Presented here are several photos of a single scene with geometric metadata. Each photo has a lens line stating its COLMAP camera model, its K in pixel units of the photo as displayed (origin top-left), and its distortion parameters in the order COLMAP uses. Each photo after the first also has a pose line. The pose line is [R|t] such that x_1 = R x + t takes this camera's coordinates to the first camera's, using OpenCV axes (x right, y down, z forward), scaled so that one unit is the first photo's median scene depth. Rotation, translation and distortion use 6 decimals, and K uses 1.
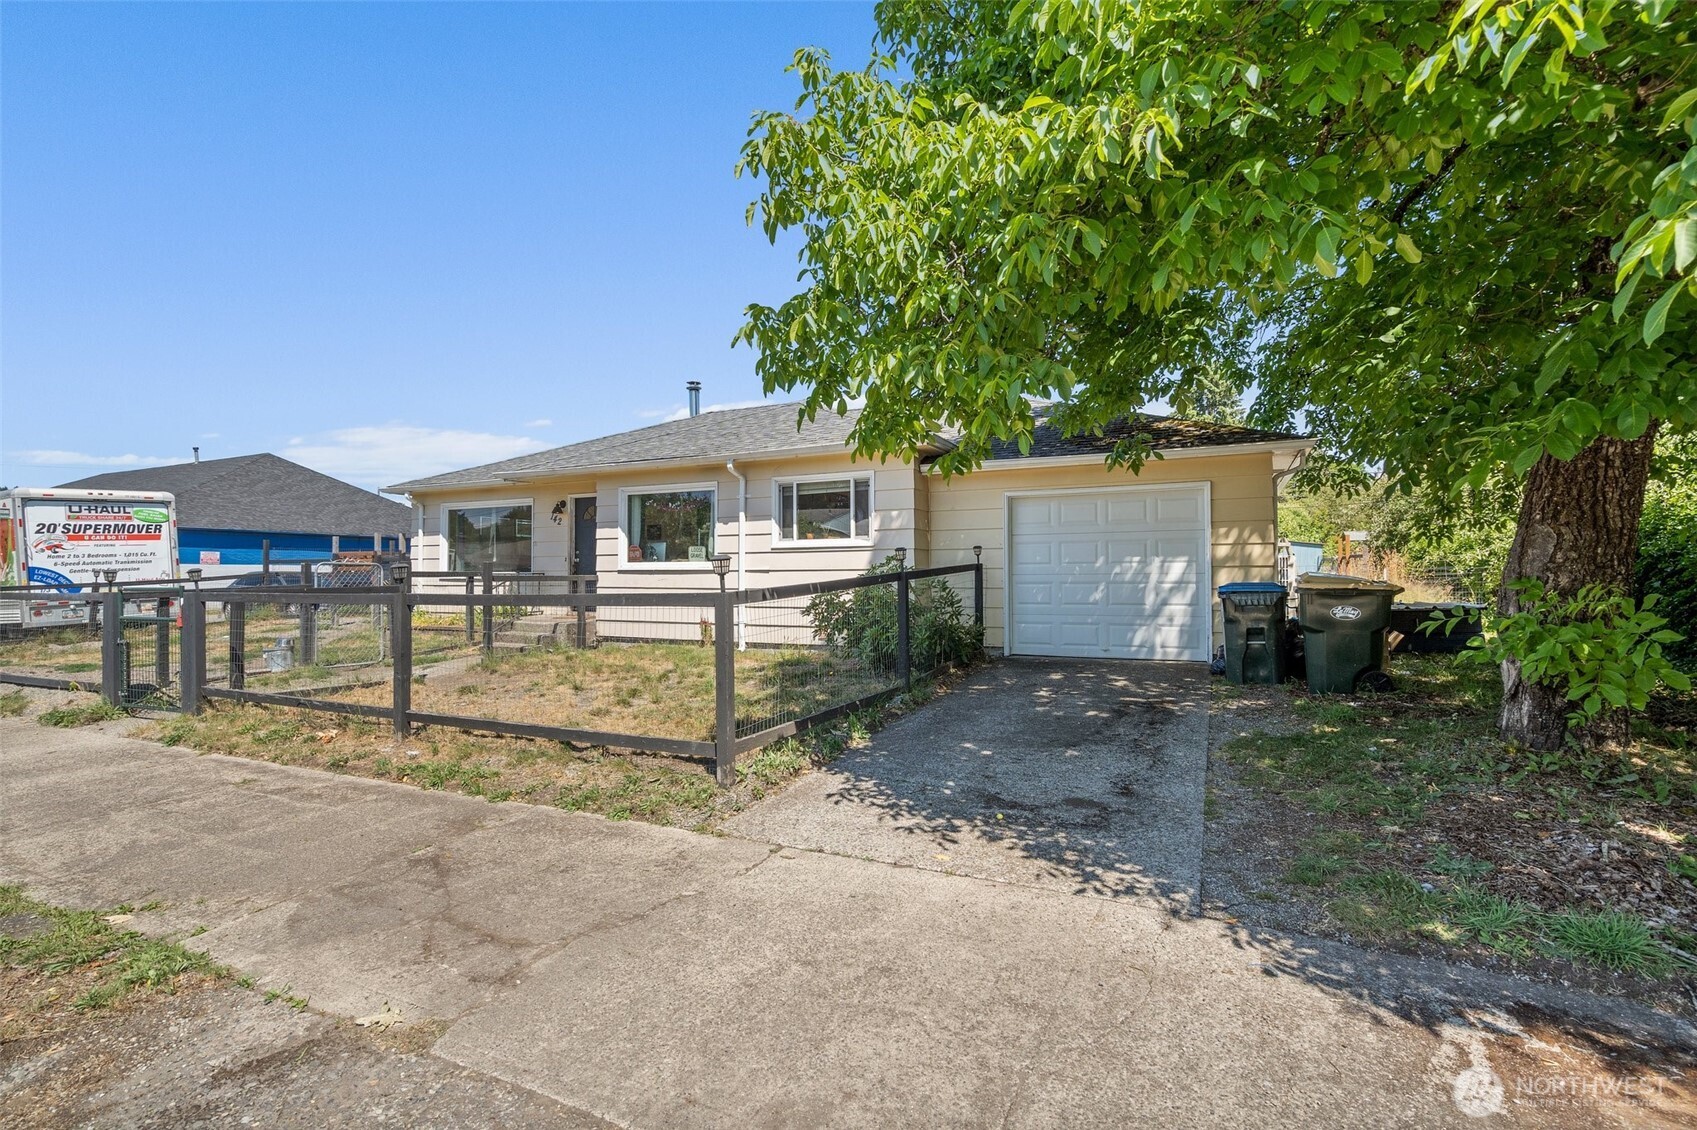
lens RADIAL K [[779.1, 0, 851.5], [0, 779.1, 563.9], [0, 0, 1]] dist [-0.000225, 0.000950]
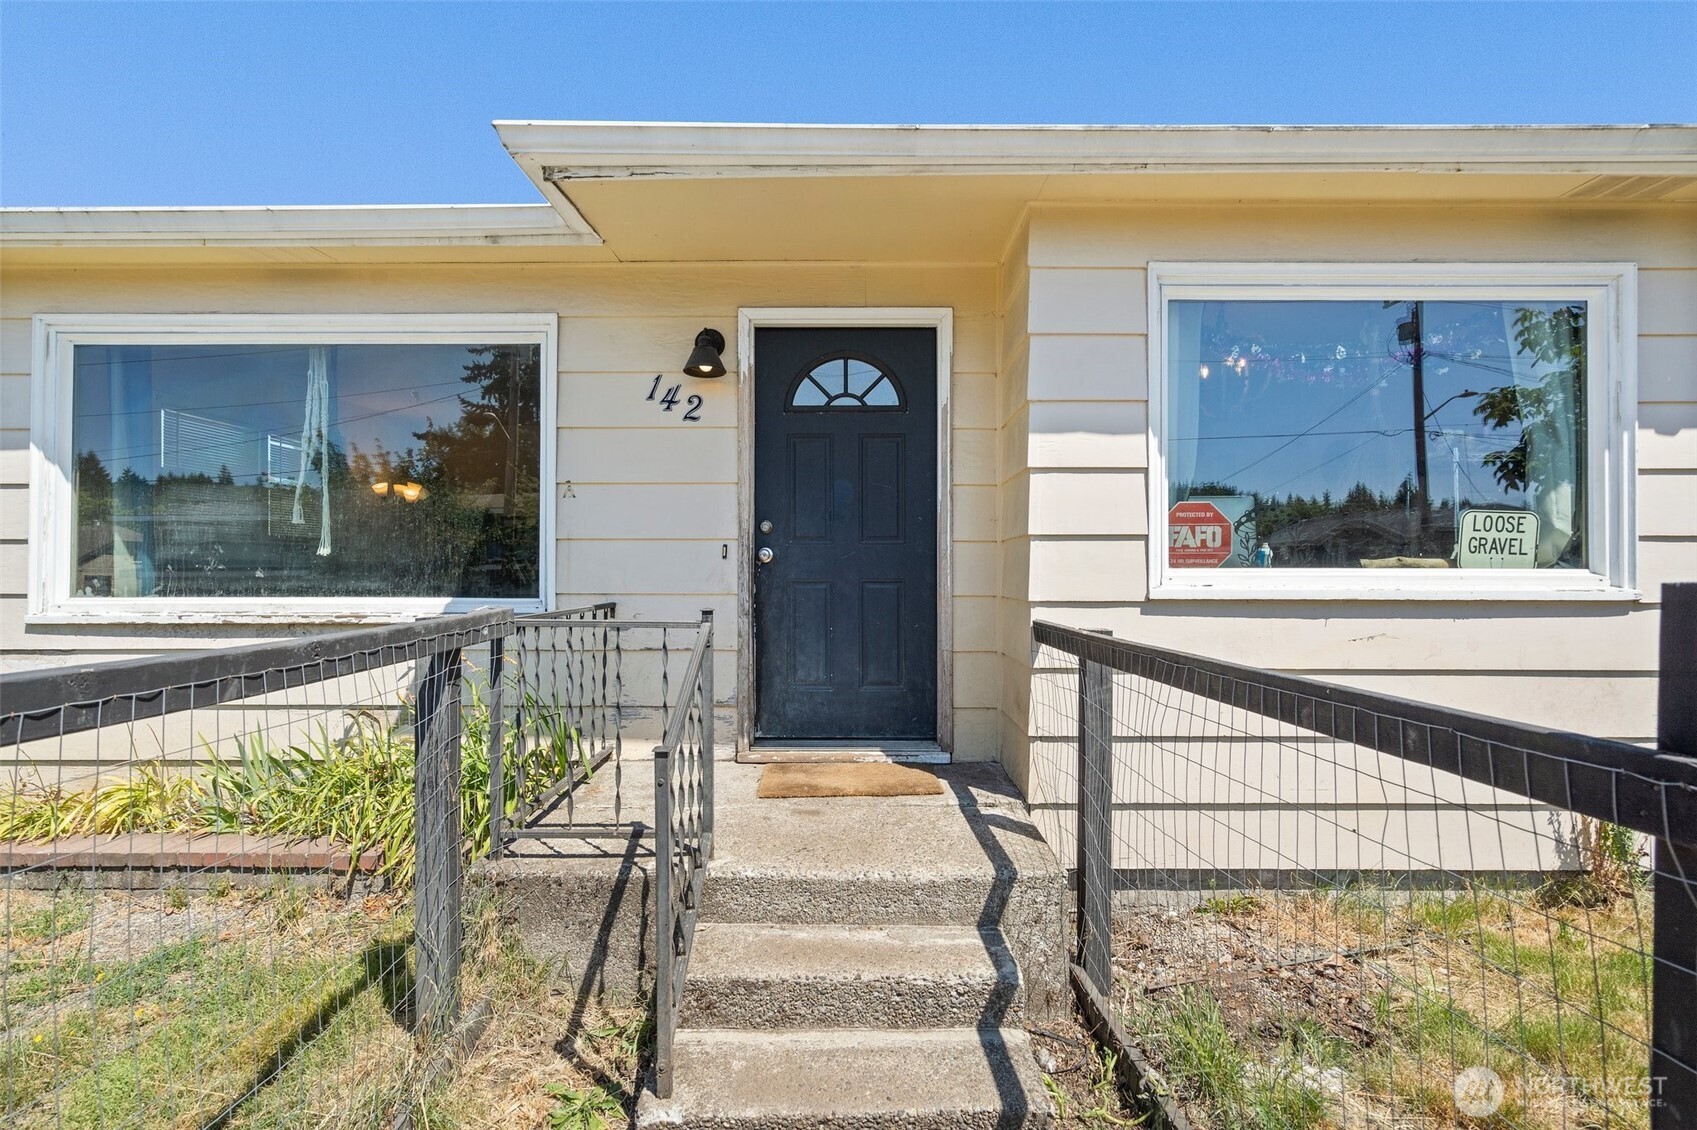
lens RADIAL K [[779.1, 0, 877.6], [0, 779.1, 567.4], [0, 0, 1]] dist [-0.000225, 0.000950]
pose [[0.902481, 0.011710, 0.430571, -0.499045], [-0.011803, 0.999927, -0.002454, -0.000283], [-0.430569, -0.002867, 0.902553, 0.846941]]
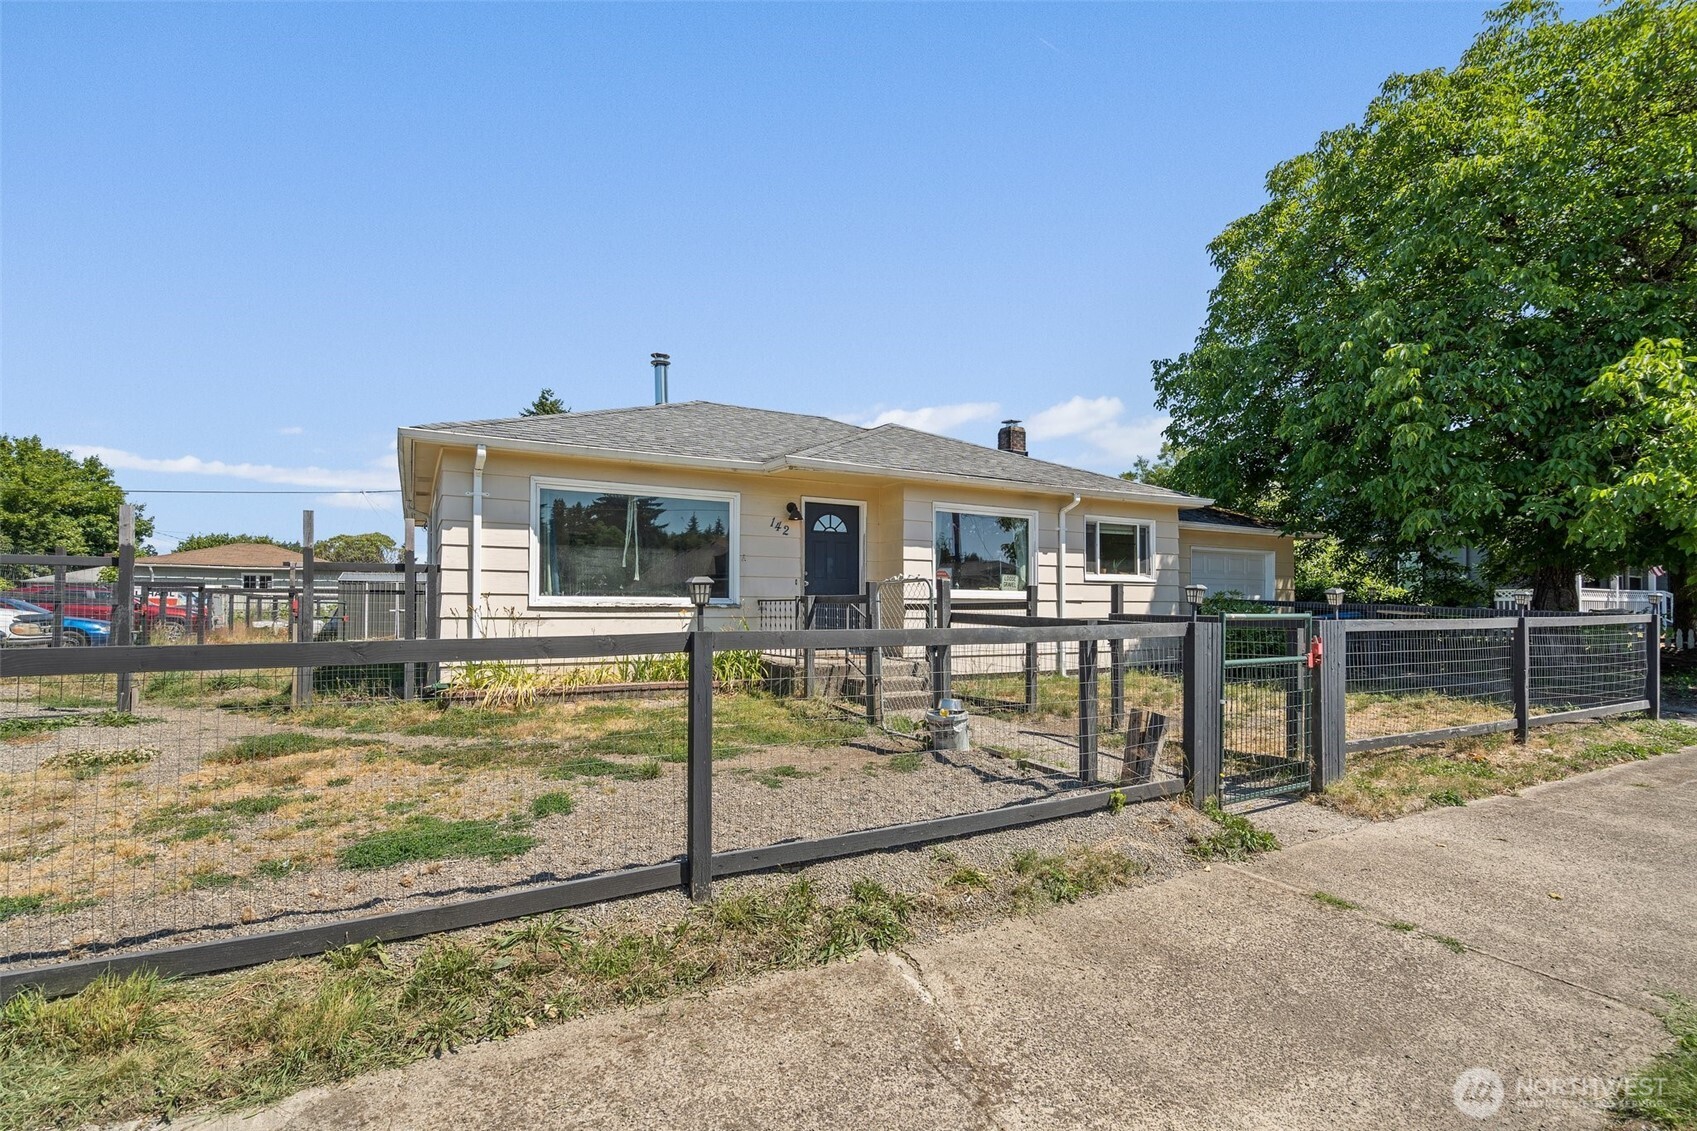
lens RADIAL K [[779.1, 0, 848.3], [0, 779.1, 572.8], [0, 0, 1]] dist [-0.000225, 0.000950]
pose [[0.580539, 0.046341, 0.812913, -1.084071], [-0.016741, 0.998847, -0.044985, 0.021378], [-0.814060, 0.012507, 0.580646, 0.602531]]
